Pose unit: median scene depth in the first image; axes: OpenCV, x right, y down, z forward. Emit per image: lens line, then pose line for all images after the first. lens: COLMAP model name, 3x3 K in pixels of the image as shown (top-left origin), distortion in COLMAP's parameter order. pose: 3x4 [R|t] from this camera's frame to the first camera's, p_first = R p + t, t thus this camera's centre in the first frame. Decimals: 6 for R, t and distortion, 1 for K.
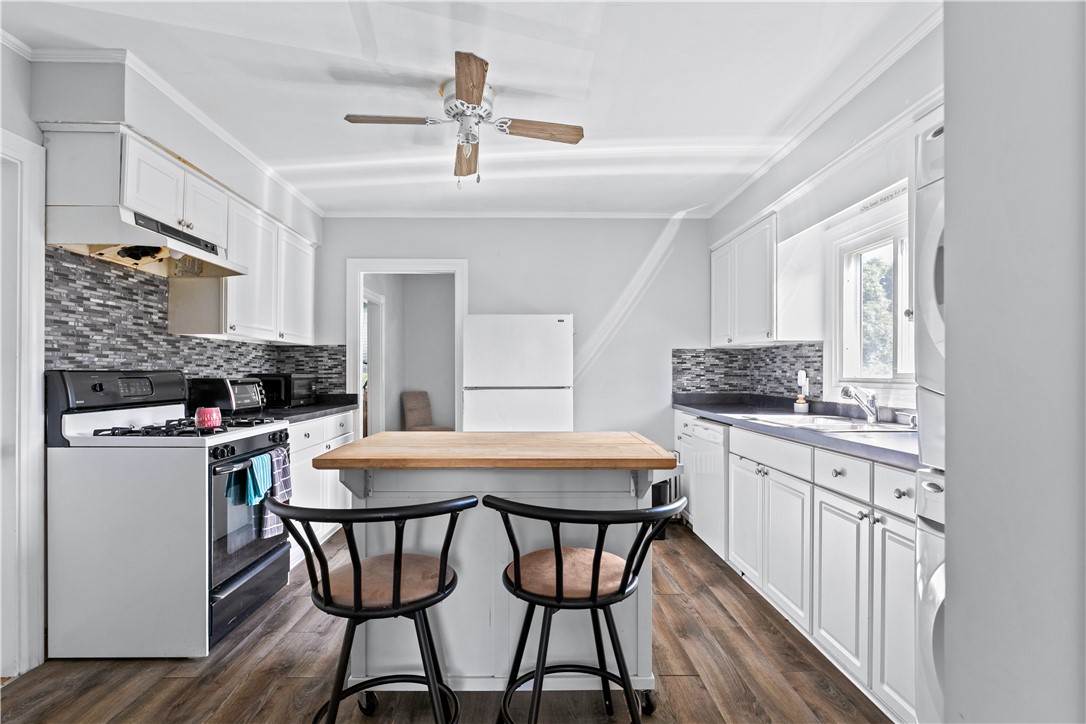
lens RADIAL K [[542.4, 0, 542.3], [0, 542.4, 374.2], [0, 0, 1]] dist [-0.000070, -0.000055]
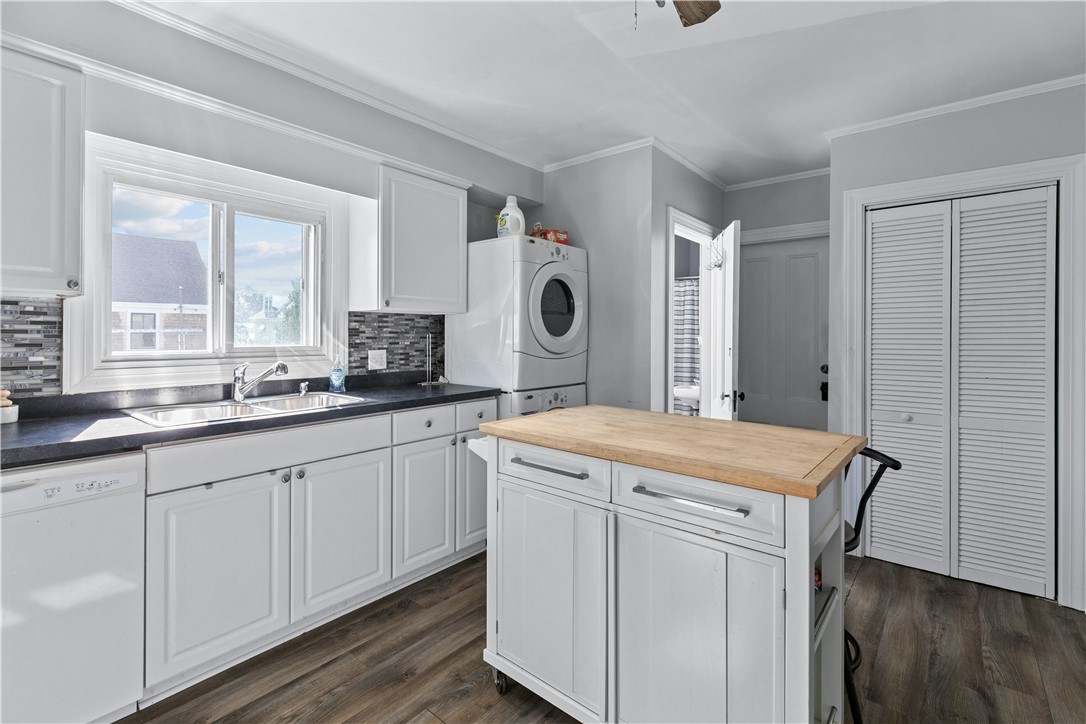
lens RADIAL K [[494.6, 0, 541.5], [0, 494.6, 334.0], [0, 0, 1]] dist [0.002396, 0.000043]
pose [[-0.755833, -0.005226, 0.654743, -0.335413], [-0.005139, 0.999985, 0.002049, -0.029913], [-0.654744, -0.001816, -0.755849, 1.275164]]
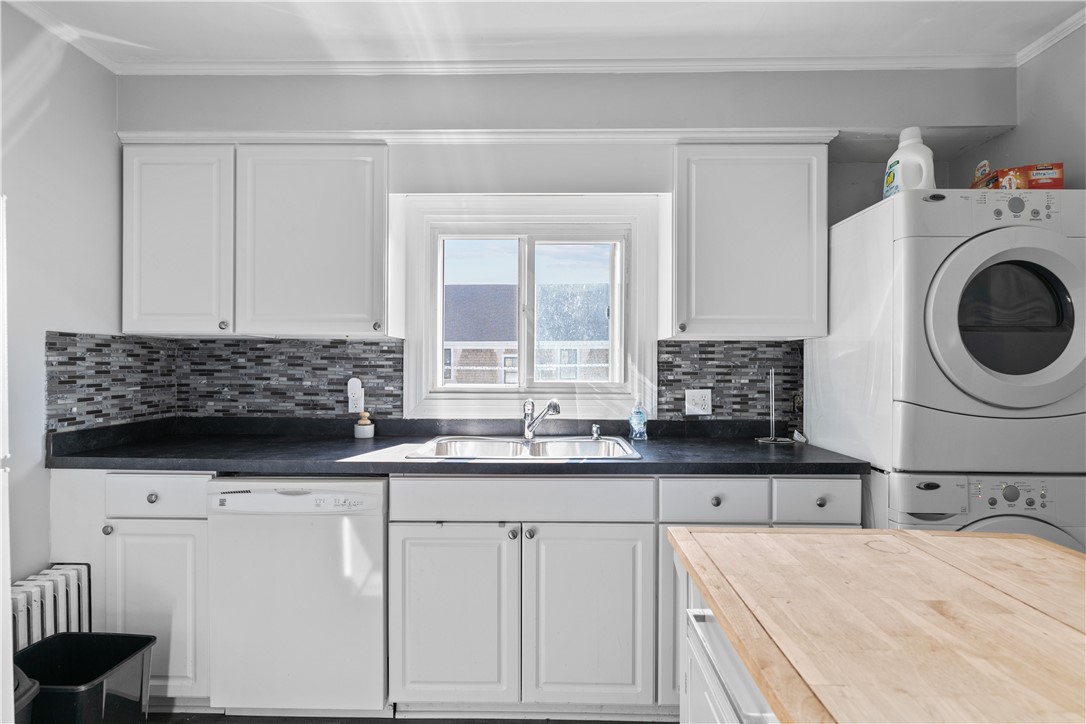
lens RADIAL K [[529.3, 0, 540.5], [0, 529.3, 366.1], [0, 0, 1]] dist [-0.003280, -0.000985]
pose [[0.044346, -0.004217, 0.999007, -0.255980], [-0.001919, 0.999989, 0.004307, -0.033139], [-0.999014, -0.002108, 0.044338, 0.922855]]
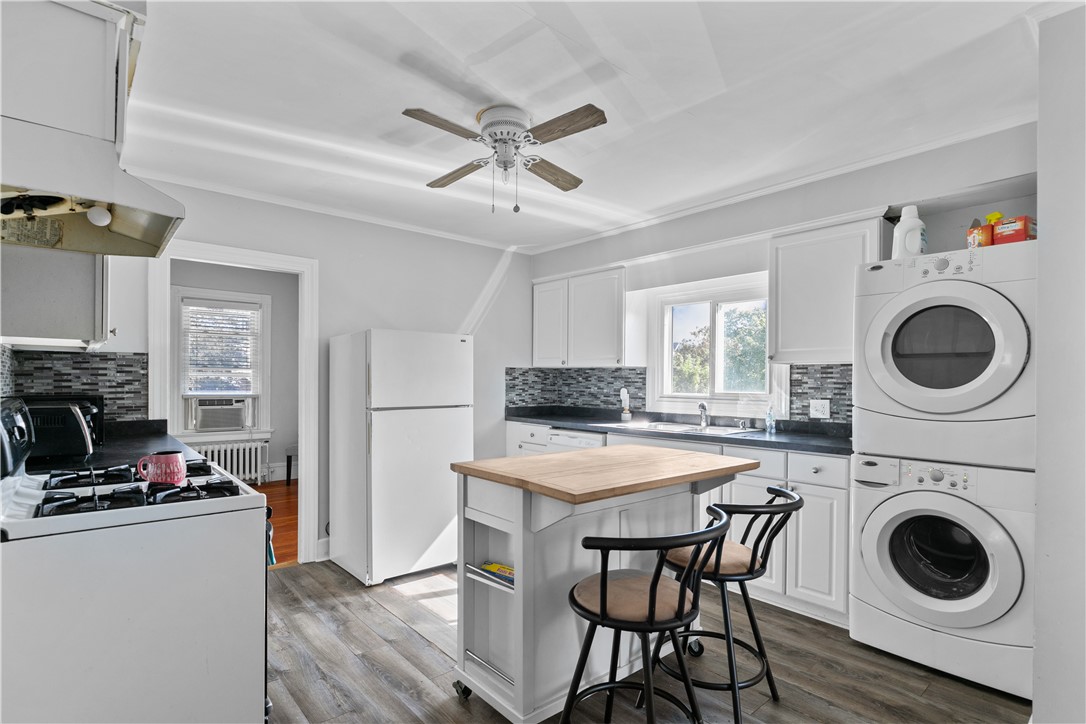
lens RADIAL K [[533.2, 0, 538.3], [0, 533.2, 385.6], [0, 0, 1]] dist [-0.001232, -0.000214]
pose [[0.771961, -0.001698, 0.635668, -0.638745], [-0.006024, 0.999932, 0.009987, -0.031831], [-0.635641, -0.011538, 0.771898, 0.170487]]
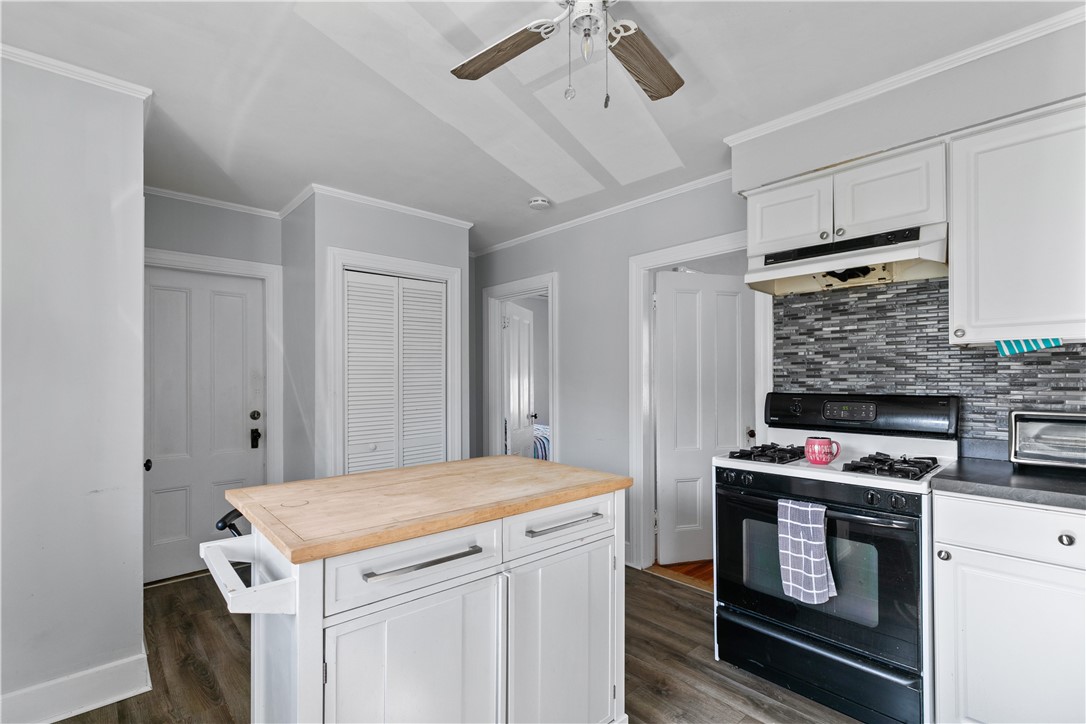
lens RADIAL K [[495.5, 0, 539.1], [0, 495.5, 378.9], [0, 0, 1]] dist [0.003426, 0.000179]
pose [[-0.756224, 0.002149, -0.654309, 0.238407], [0.000427, 0.999996, 0.002792, -0.034802], [0.654312, 0.001832, -0.756222, 1.226967]]
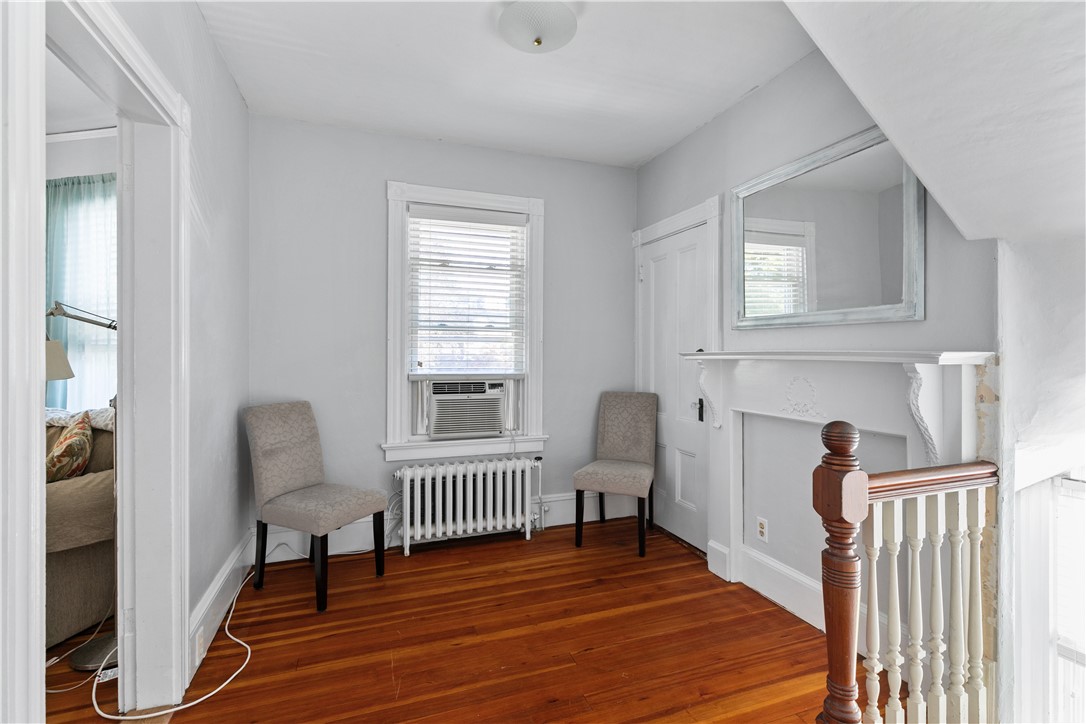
lens RADIAL K [[501.7, 0, 544.1], [0, 501.7, 355.6], [0, 0, 1]] dist [0.000588, 0.000231]
pose [[0.946106, -0.004320, 0.323829, -0.456021], [0.001672, 0.999963, 0.008454, -0.016982], [-0.323854, -0.007457, 0.946078, 1.571237]]
